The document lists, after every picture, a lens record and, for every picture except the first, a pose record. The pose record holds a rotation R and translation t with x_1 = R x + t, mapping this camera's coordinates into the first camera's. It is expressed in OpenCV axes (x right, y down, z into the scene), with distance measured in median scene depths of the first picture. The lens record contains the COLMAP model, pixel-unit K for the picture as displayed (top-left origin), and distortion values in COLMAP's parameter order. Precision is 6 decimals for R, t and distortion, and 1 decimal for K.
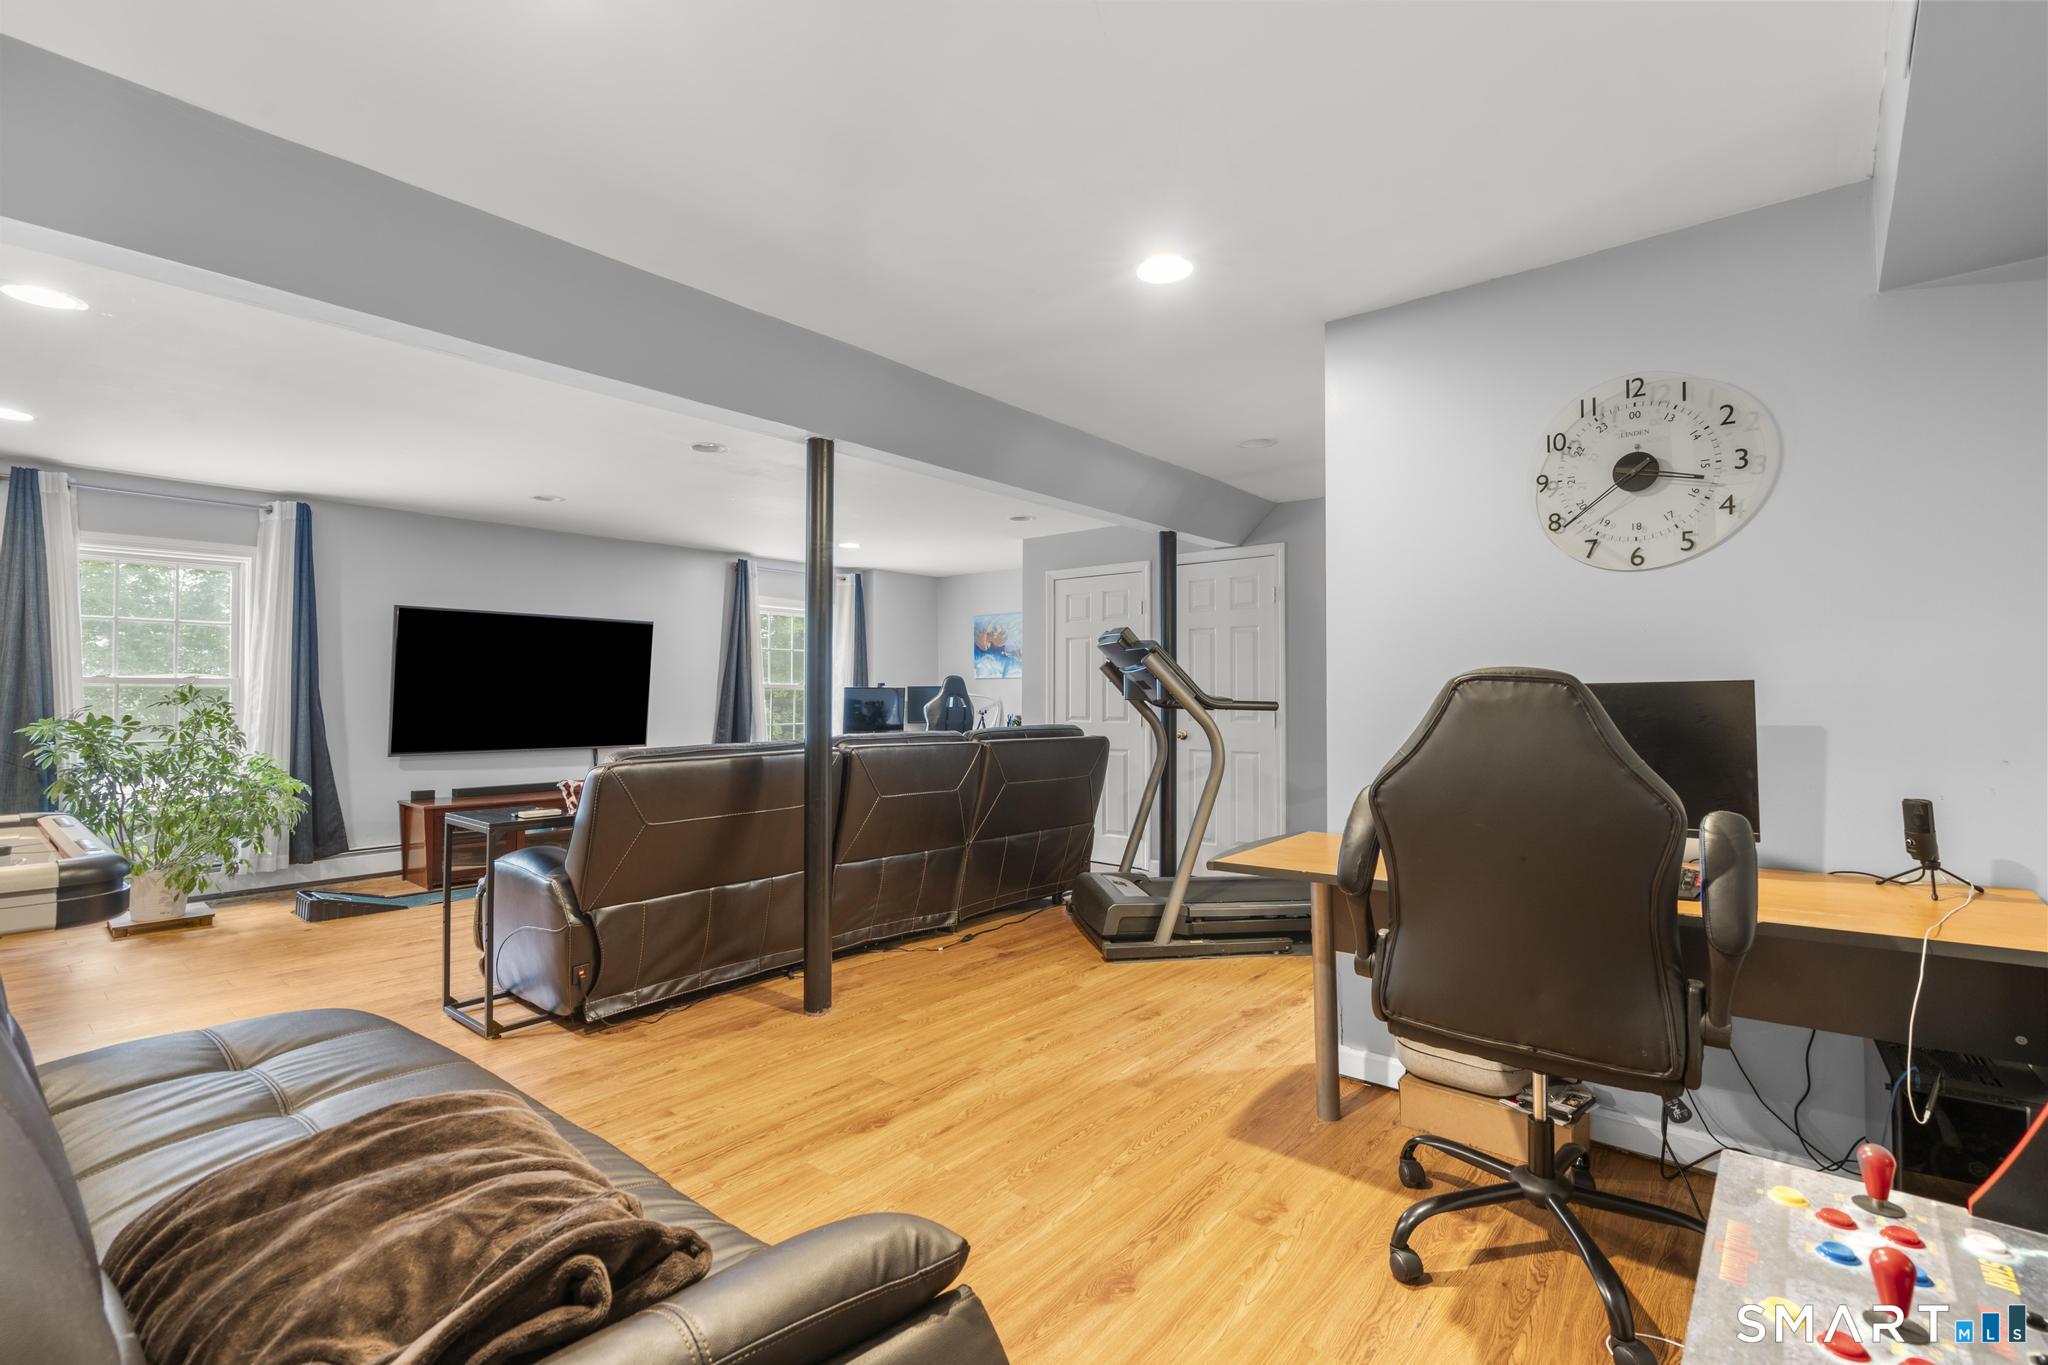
lens RADIAL K [[936.0, 0, 1030.5], [0, 936.0, 689.5], [0, 0, 1]] dist [-0.001903, -0.000785]
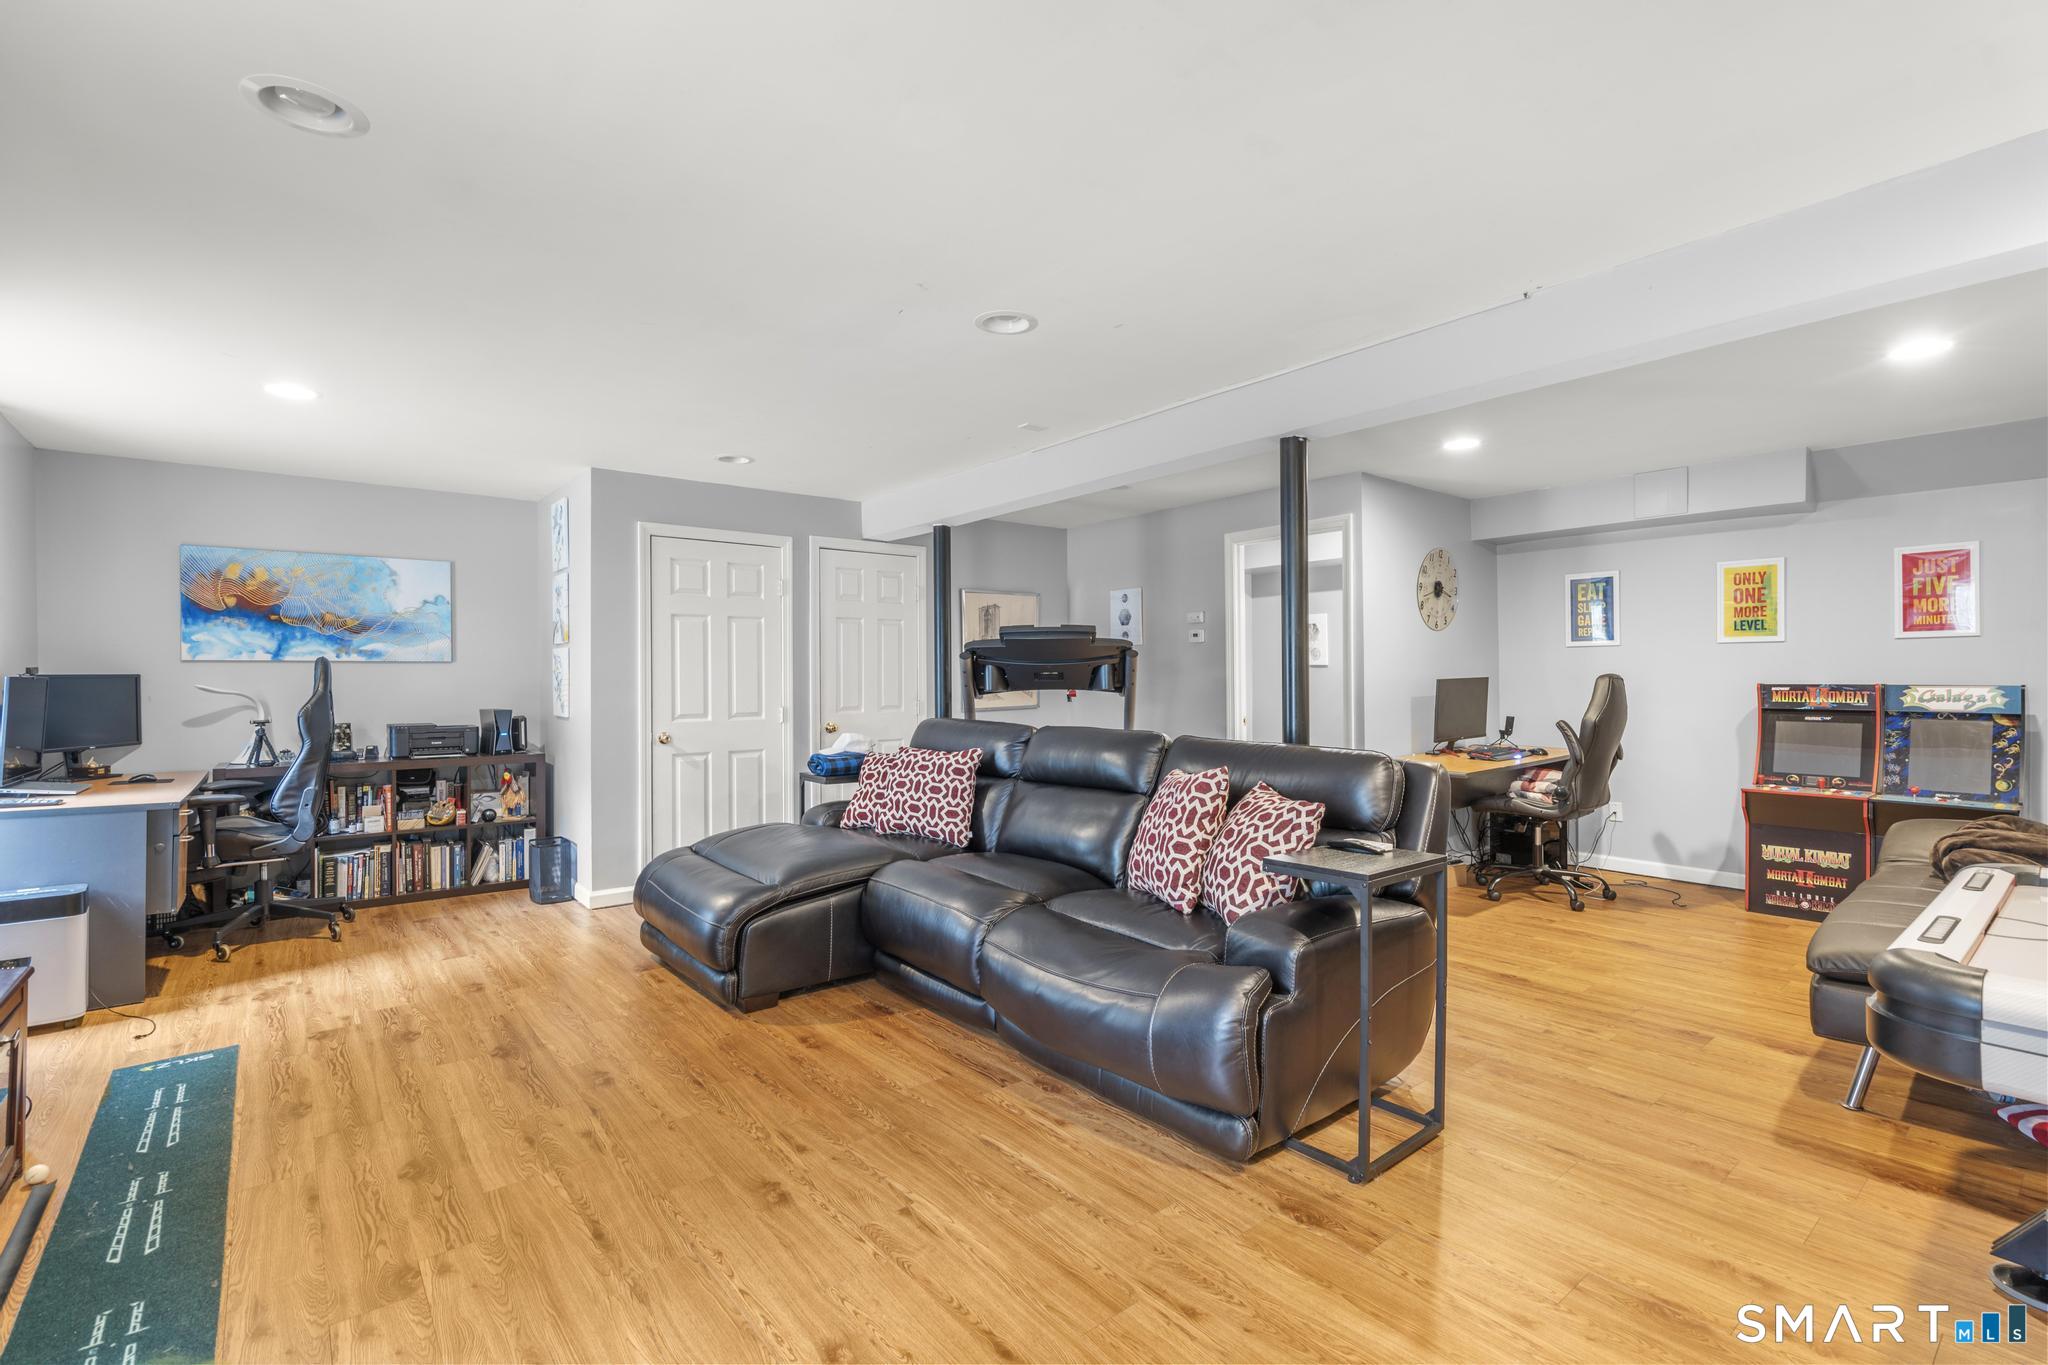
lens RADIAL K [[936.0, 0, 1032.7], [0, 936.0, 680.6], [0, 0, 1]] dist [-0.001903, -0.000785]
pose [[0.167448, 0.012690, 0.985799, -0.651459], [0.002795, 0.999907, -0.013346, 0.010183], [-0.985877, 0.004990, 0.167397, 0.564695]]
